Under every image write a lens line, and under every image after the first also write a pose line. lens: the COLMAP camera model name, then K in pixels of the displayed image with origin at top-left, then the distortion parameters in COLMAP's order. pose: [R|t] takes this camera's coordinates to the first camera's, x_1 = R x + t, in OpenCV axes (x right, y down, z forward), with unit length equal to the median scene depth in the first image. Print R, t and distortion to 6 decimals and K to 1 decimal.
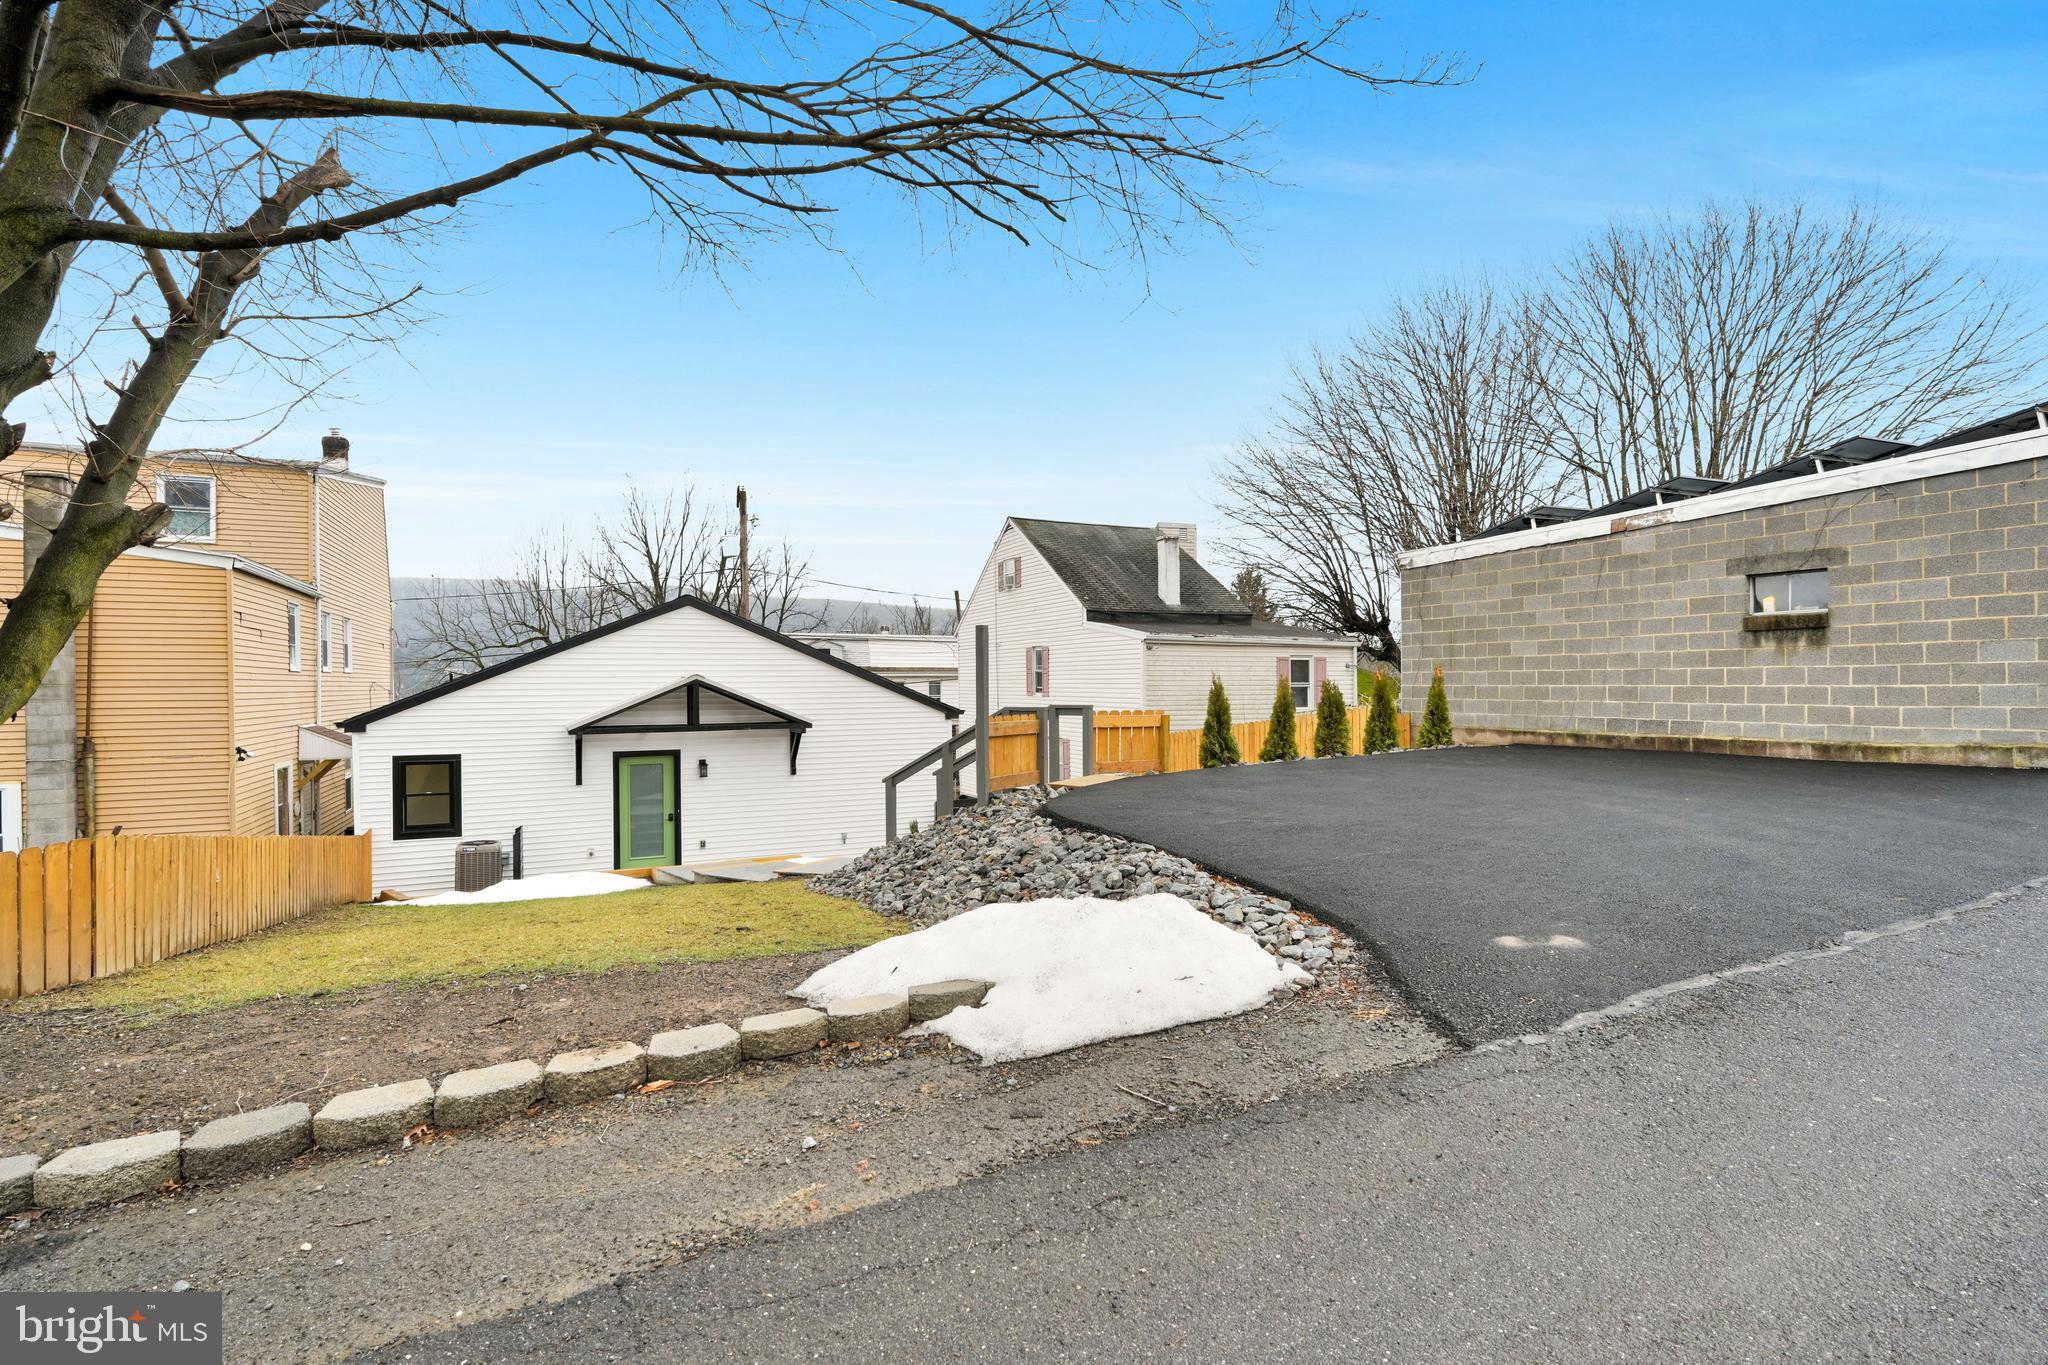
lens RADIAL K [[1007.2, 0, 1034.5], [0, 1007.2, 691.0], [0, 0, 1]] dist [-0.002554, -0.000312]
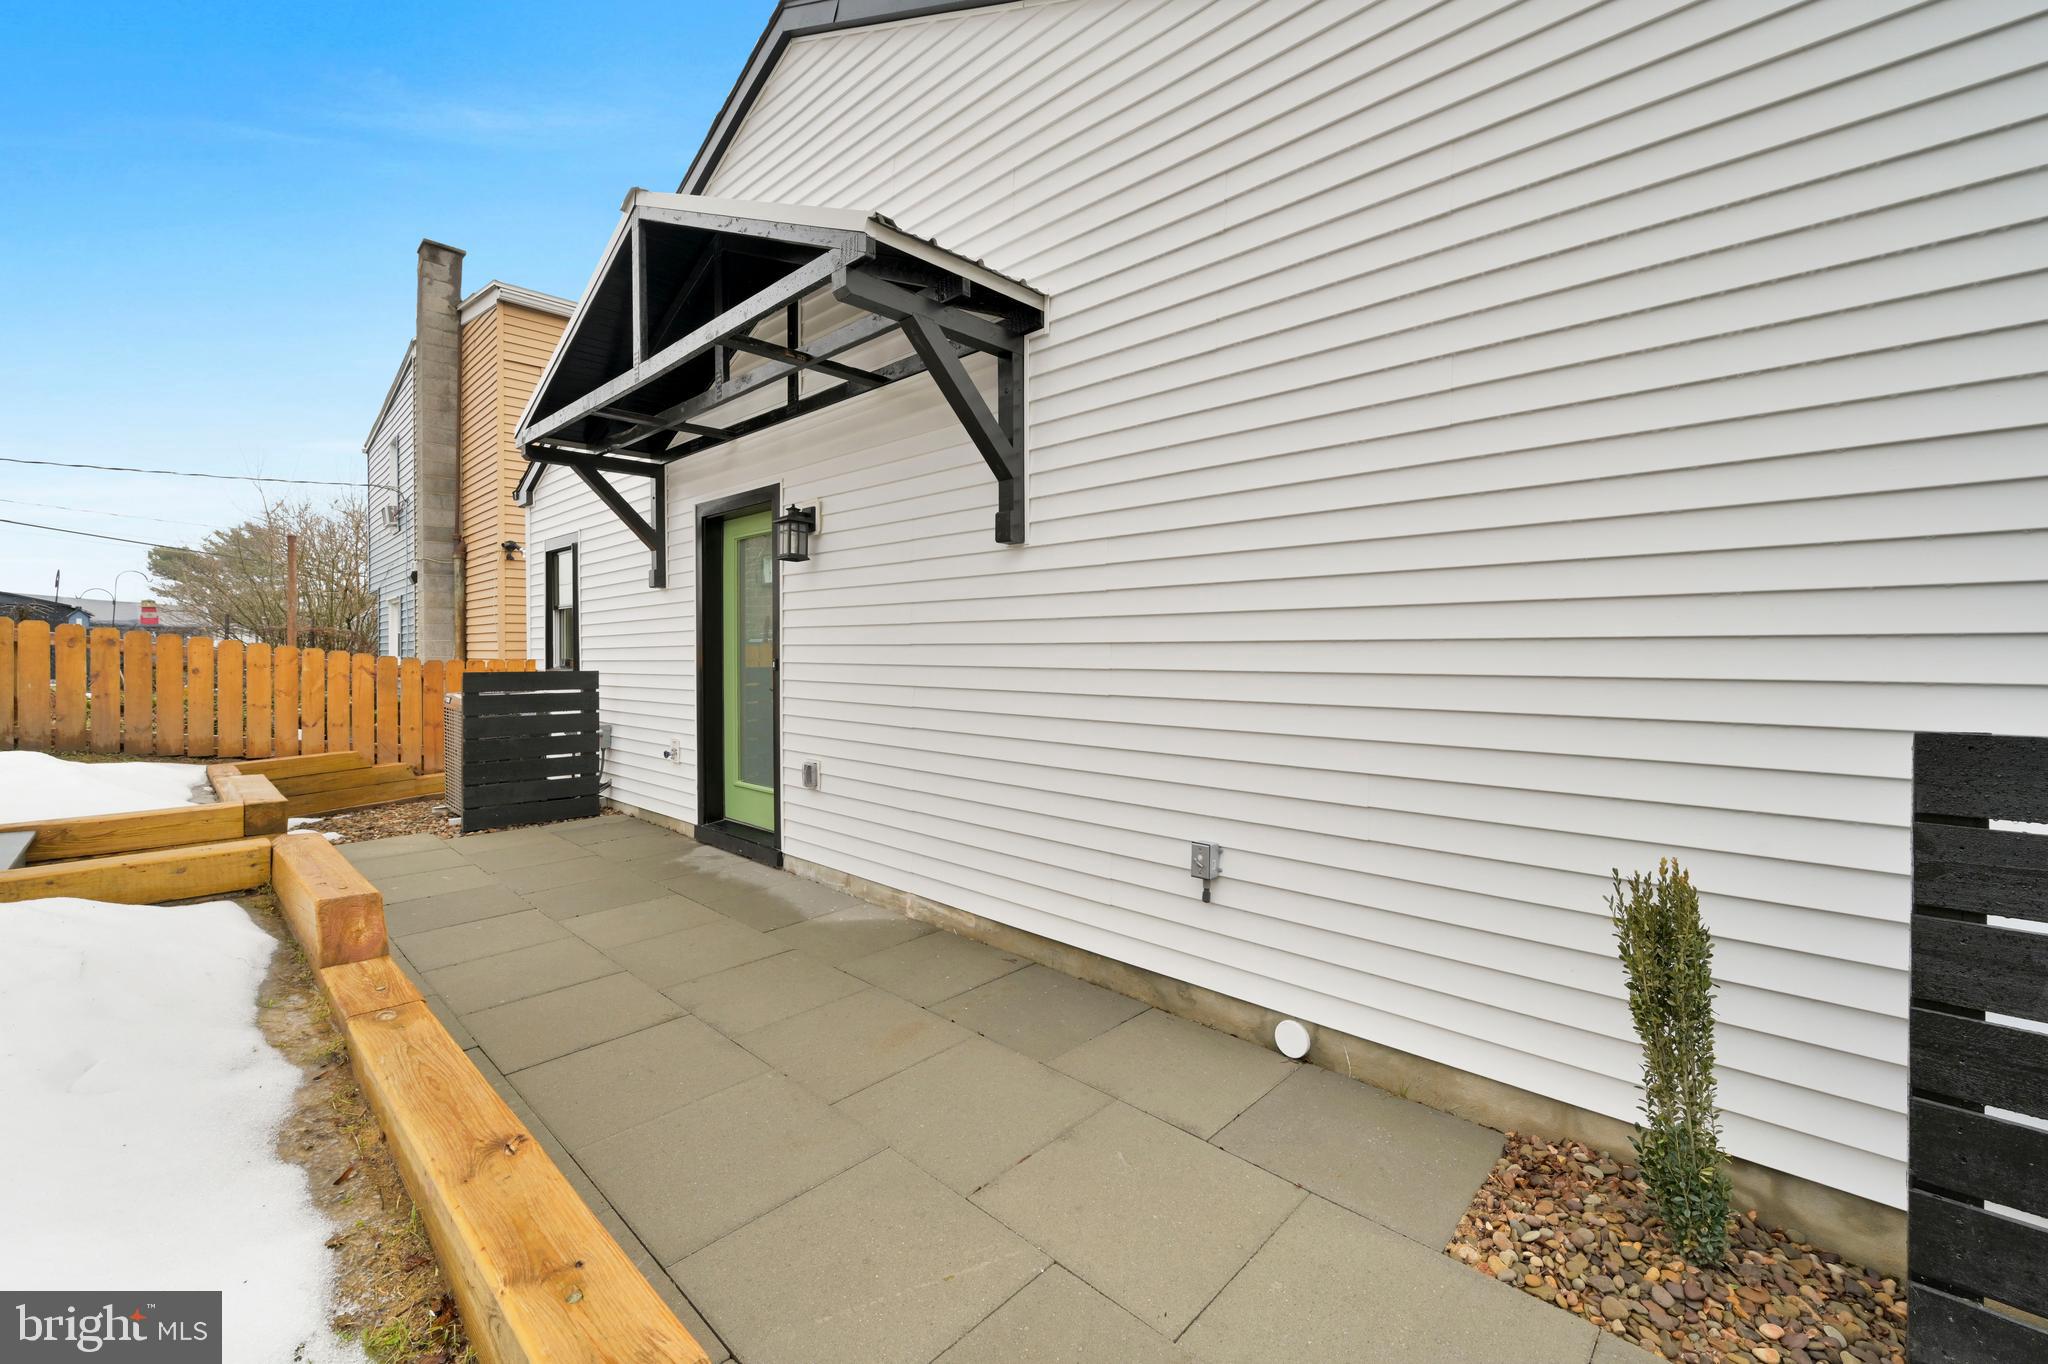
lens RADIAL K [[838.2, 0, 1029.9], [0, 838.2, 661.9], [0, 0, 1]] dist [0.002769, -0.000070]
pose [[0.350983, 0.016903, -0.936229, -0.058810], [-0.013760, 0.999822, 0.012893, 0.112657], [0.936281, 0.008357, 0.351153, 0.977820]]
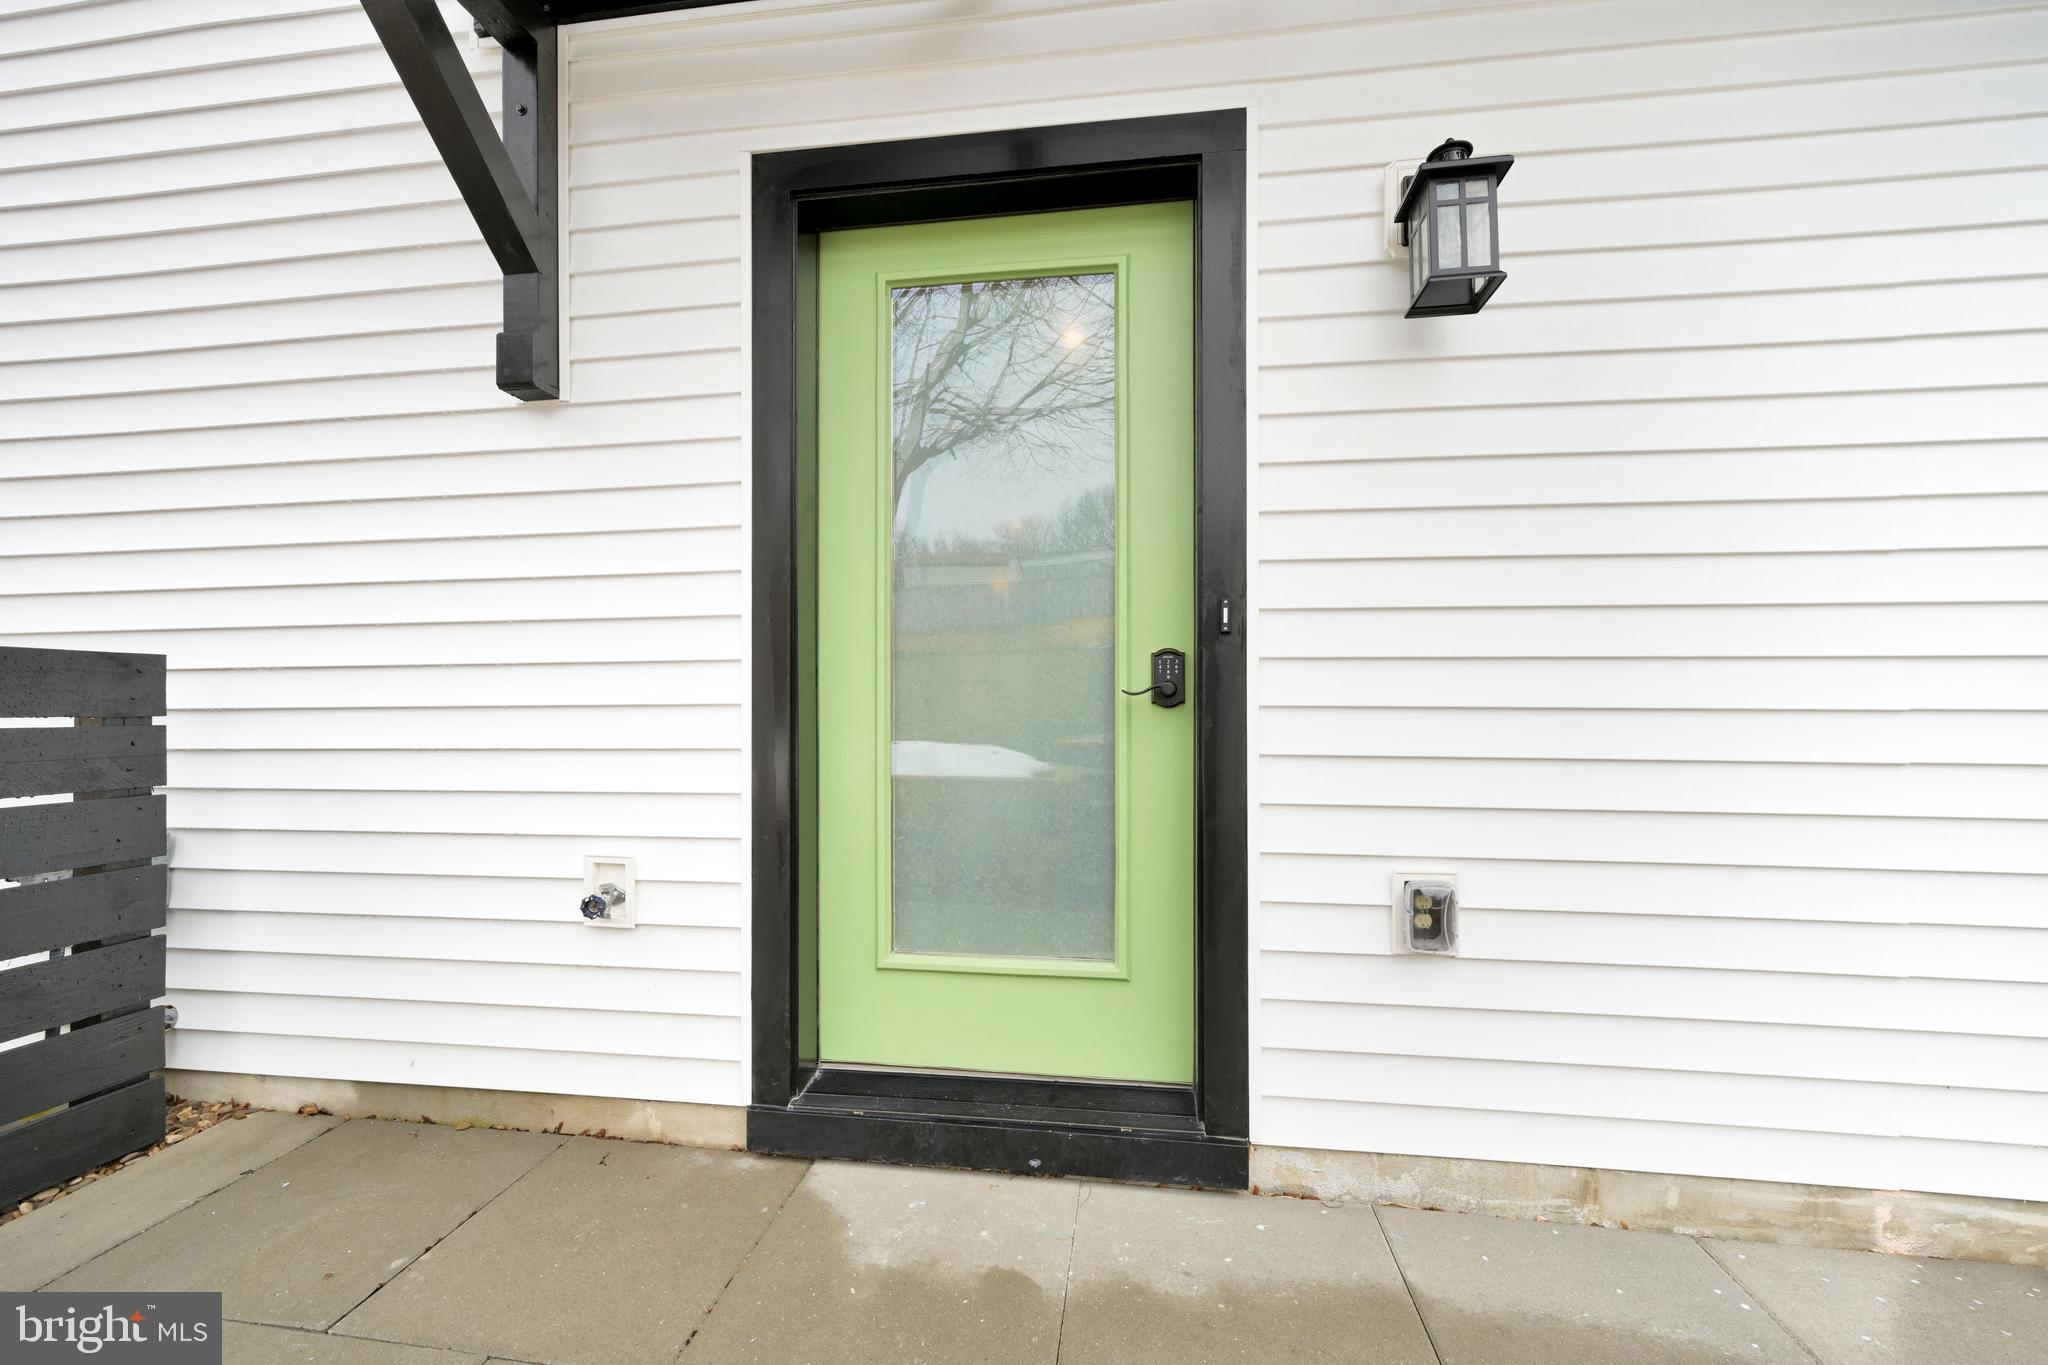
lens RADIAL K [[838.2, 0, 1021.0], [0, 838.2, 709.6], [0, 0, 1]] dist [0.002769, -0.000070]
pose [[0.829790, 0.009249, -0.557999, -0.316843], [-0.012255, 0.999924, -0.001650, 0.130127], [0.557941, 0.008208, 0.829840, 0.900893]]
